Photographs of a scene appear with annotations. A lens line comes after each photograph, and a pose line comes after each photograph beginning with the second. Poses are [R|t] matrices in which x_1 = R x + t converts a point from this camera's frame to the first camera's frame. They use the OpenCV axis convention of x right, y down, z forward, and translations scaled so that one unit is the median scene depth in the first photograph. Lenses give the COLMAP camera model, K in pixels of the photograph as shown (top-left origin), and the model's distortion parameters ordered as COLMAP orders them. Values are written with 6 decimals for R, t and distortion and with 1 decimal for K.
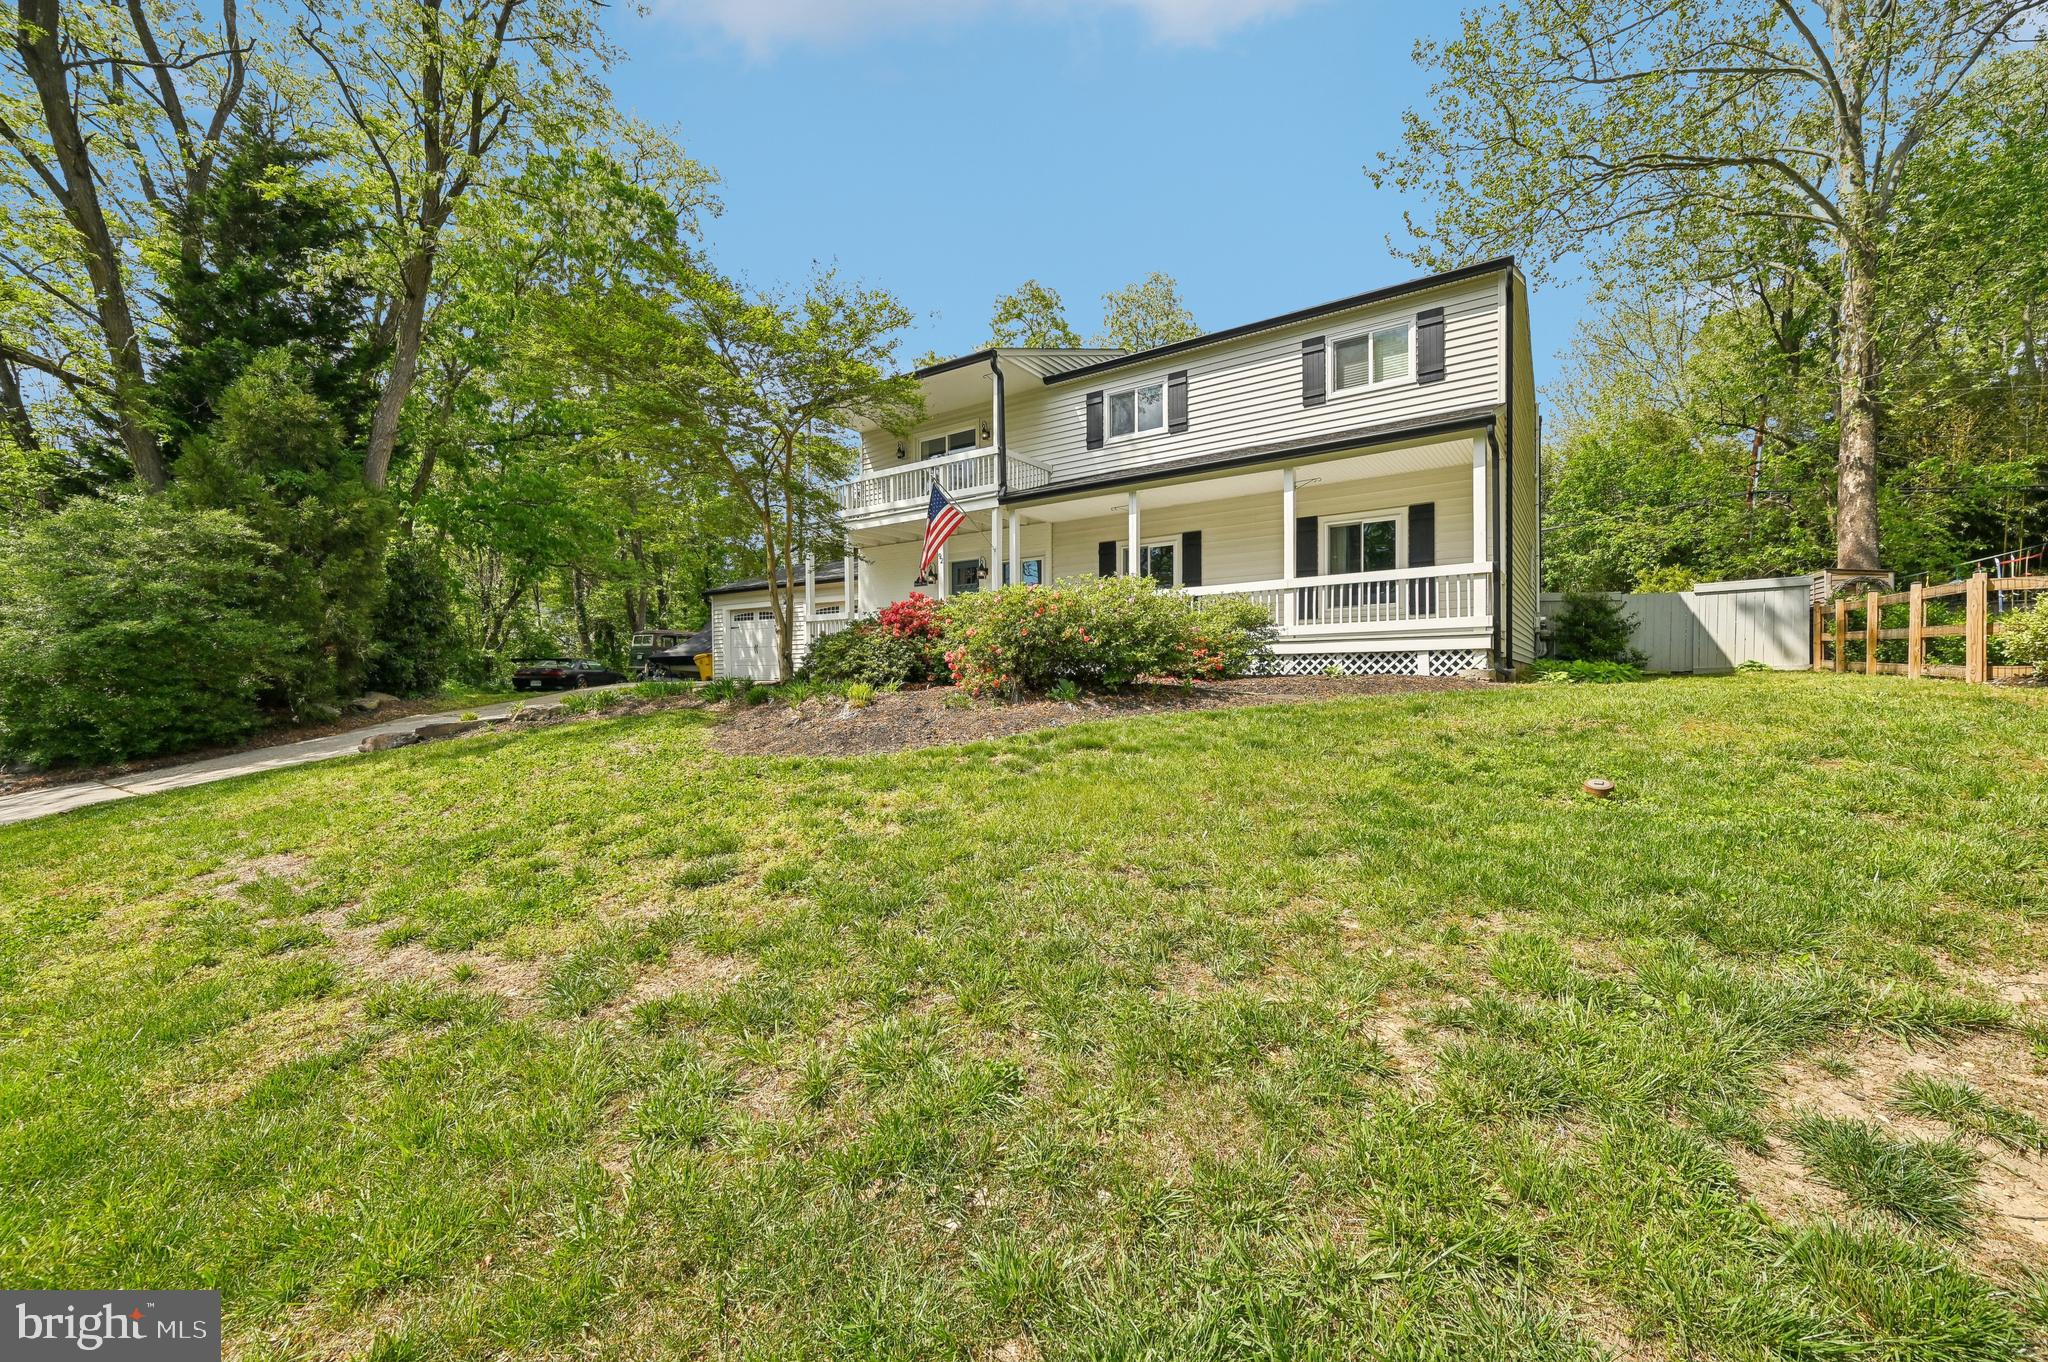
lens RADIAL K [[806.2, 0, 1049.0], [0, 806.2, 686.0], [0, 0, 1]] dist [-0.000010, 0.000004]
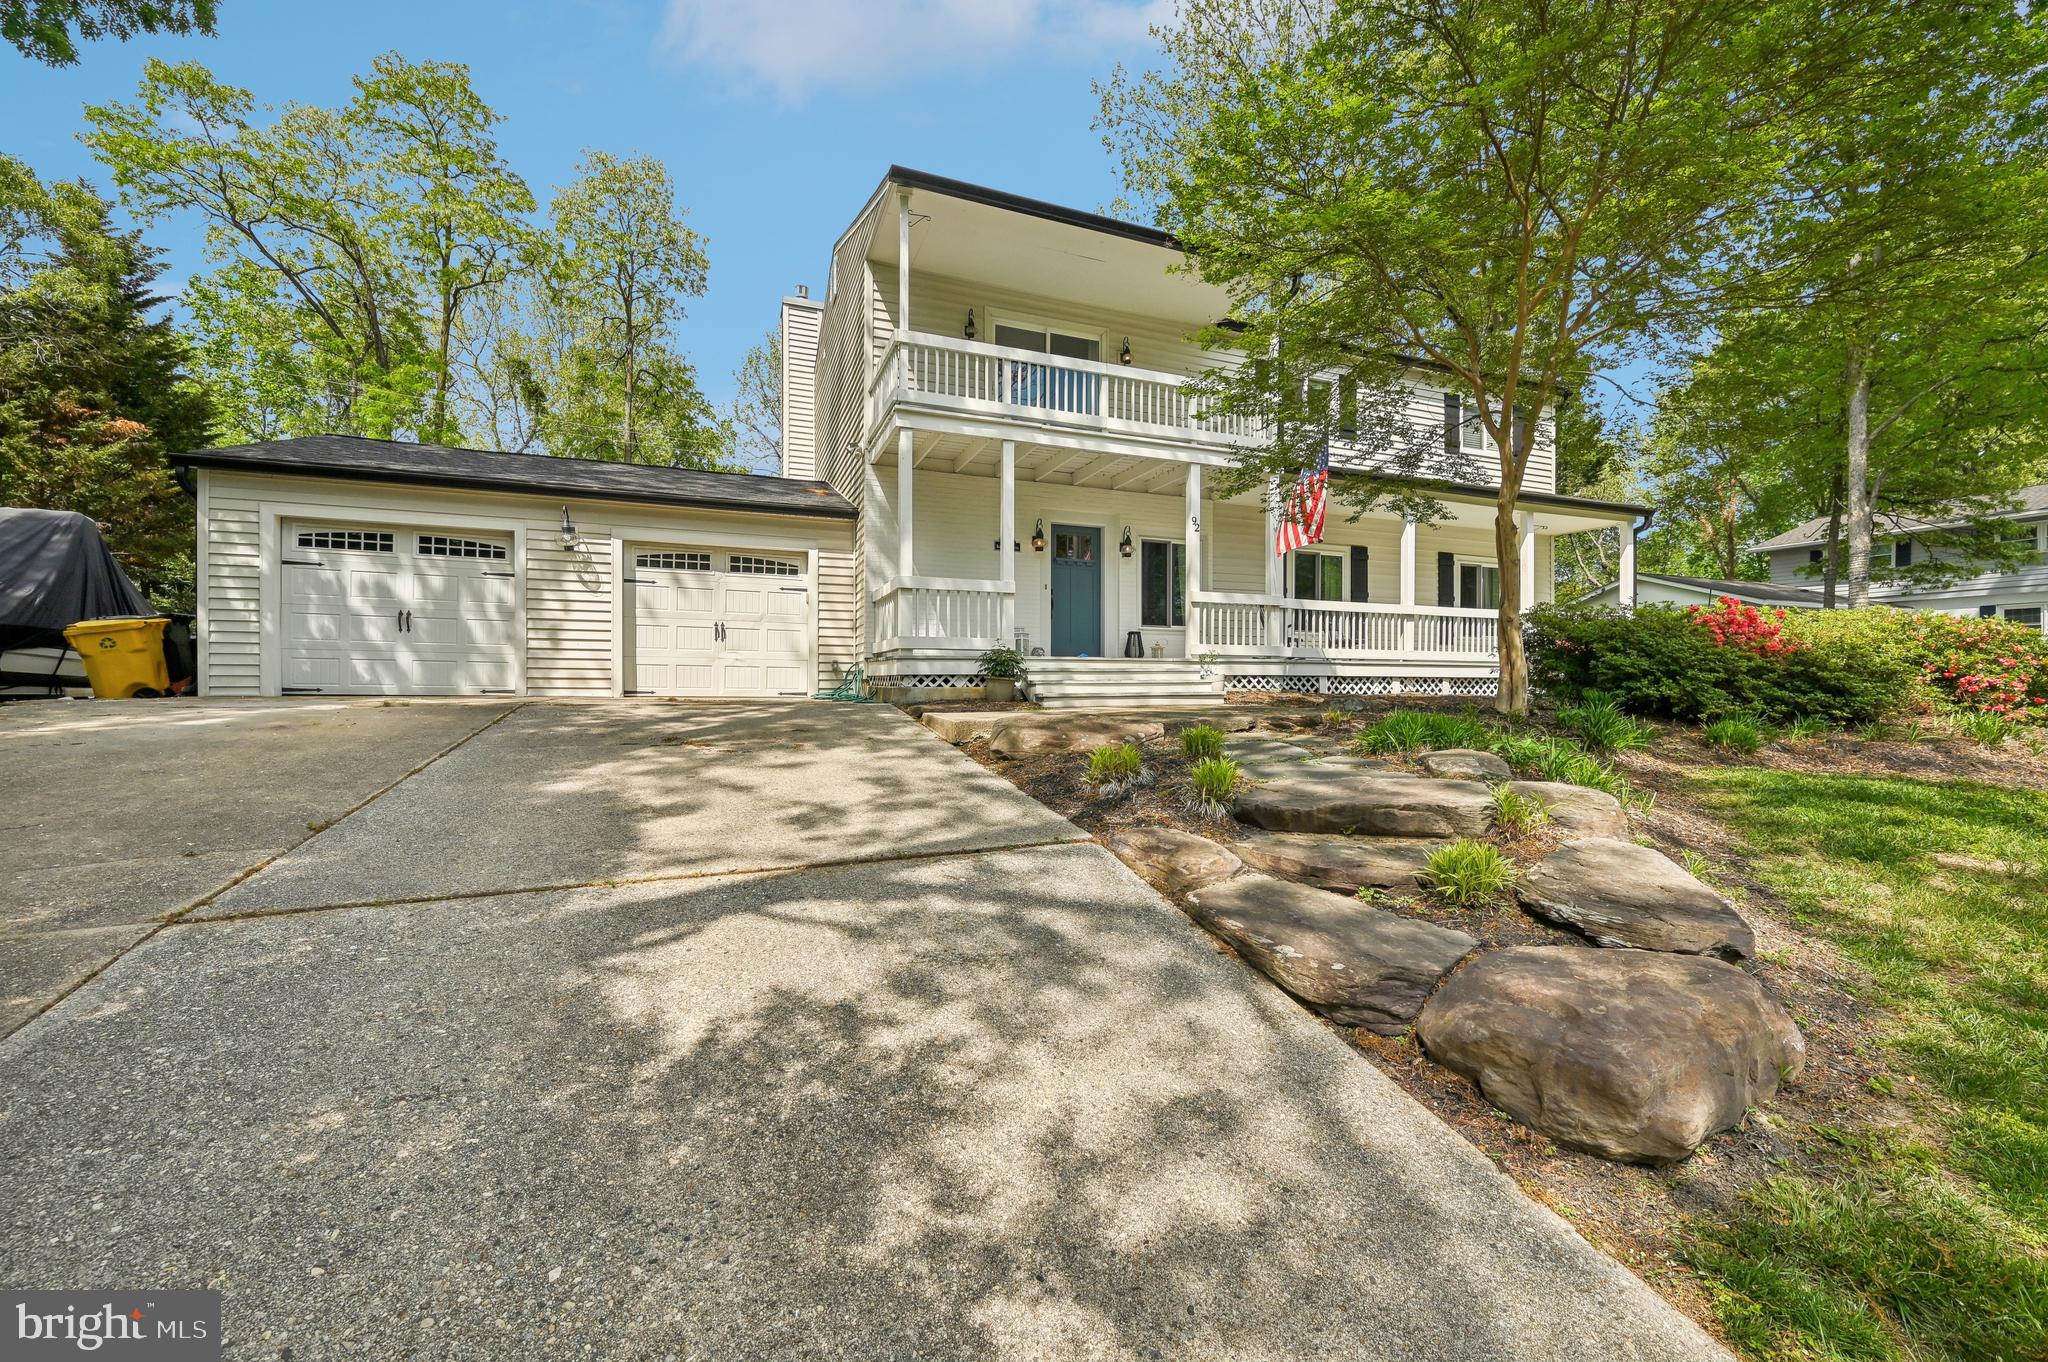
lens RADIAL K [[806.2, 0, 1049.0], [0, 806.2, 686.0], [0, 0, 1]] dist [-0.000010, 0.000004]
pose [[0.567020, 0.009509, 0.823649, -0.821055], [-0.002453, 0.999948, -0.009856, -0.012990], [-0.823700, 0.003568, 0.567014, 0.753246]]
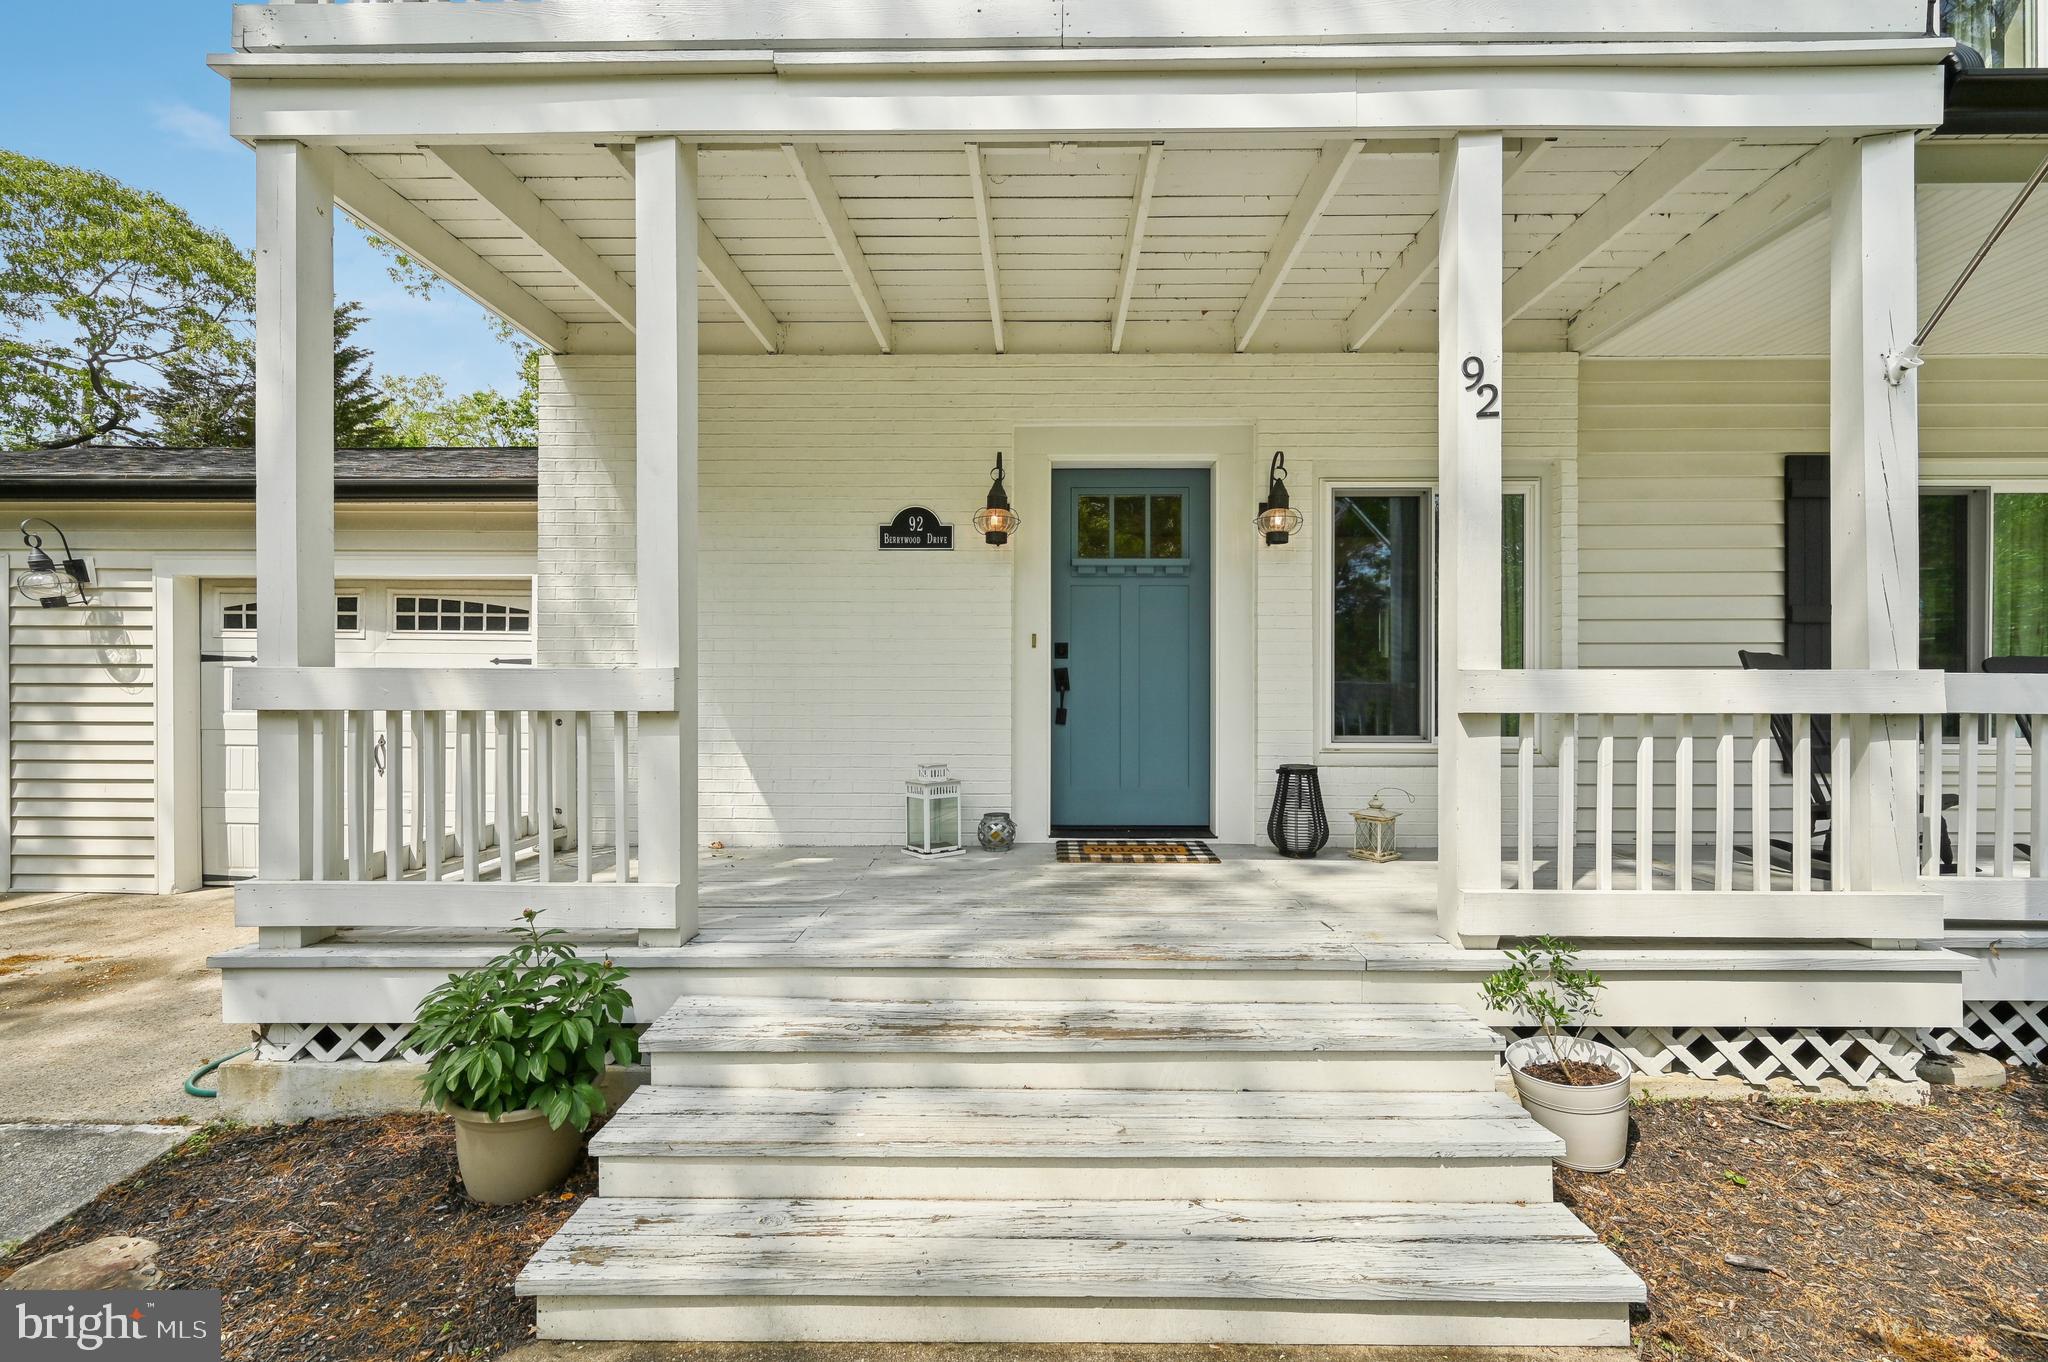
lens RADIAL K [[806.2, 0, 1049.0], [0, 806.2, 686.0], [0, 0, 1]] dist [-0.000010, 0.000004]
pose [[0.835150, 0.011406, 0.549904, -0.316388], [-0.005568, 0.999909, -0.012284, -0.099911], [-0.549994, 0.007197, 0.835138, 0.964691]]
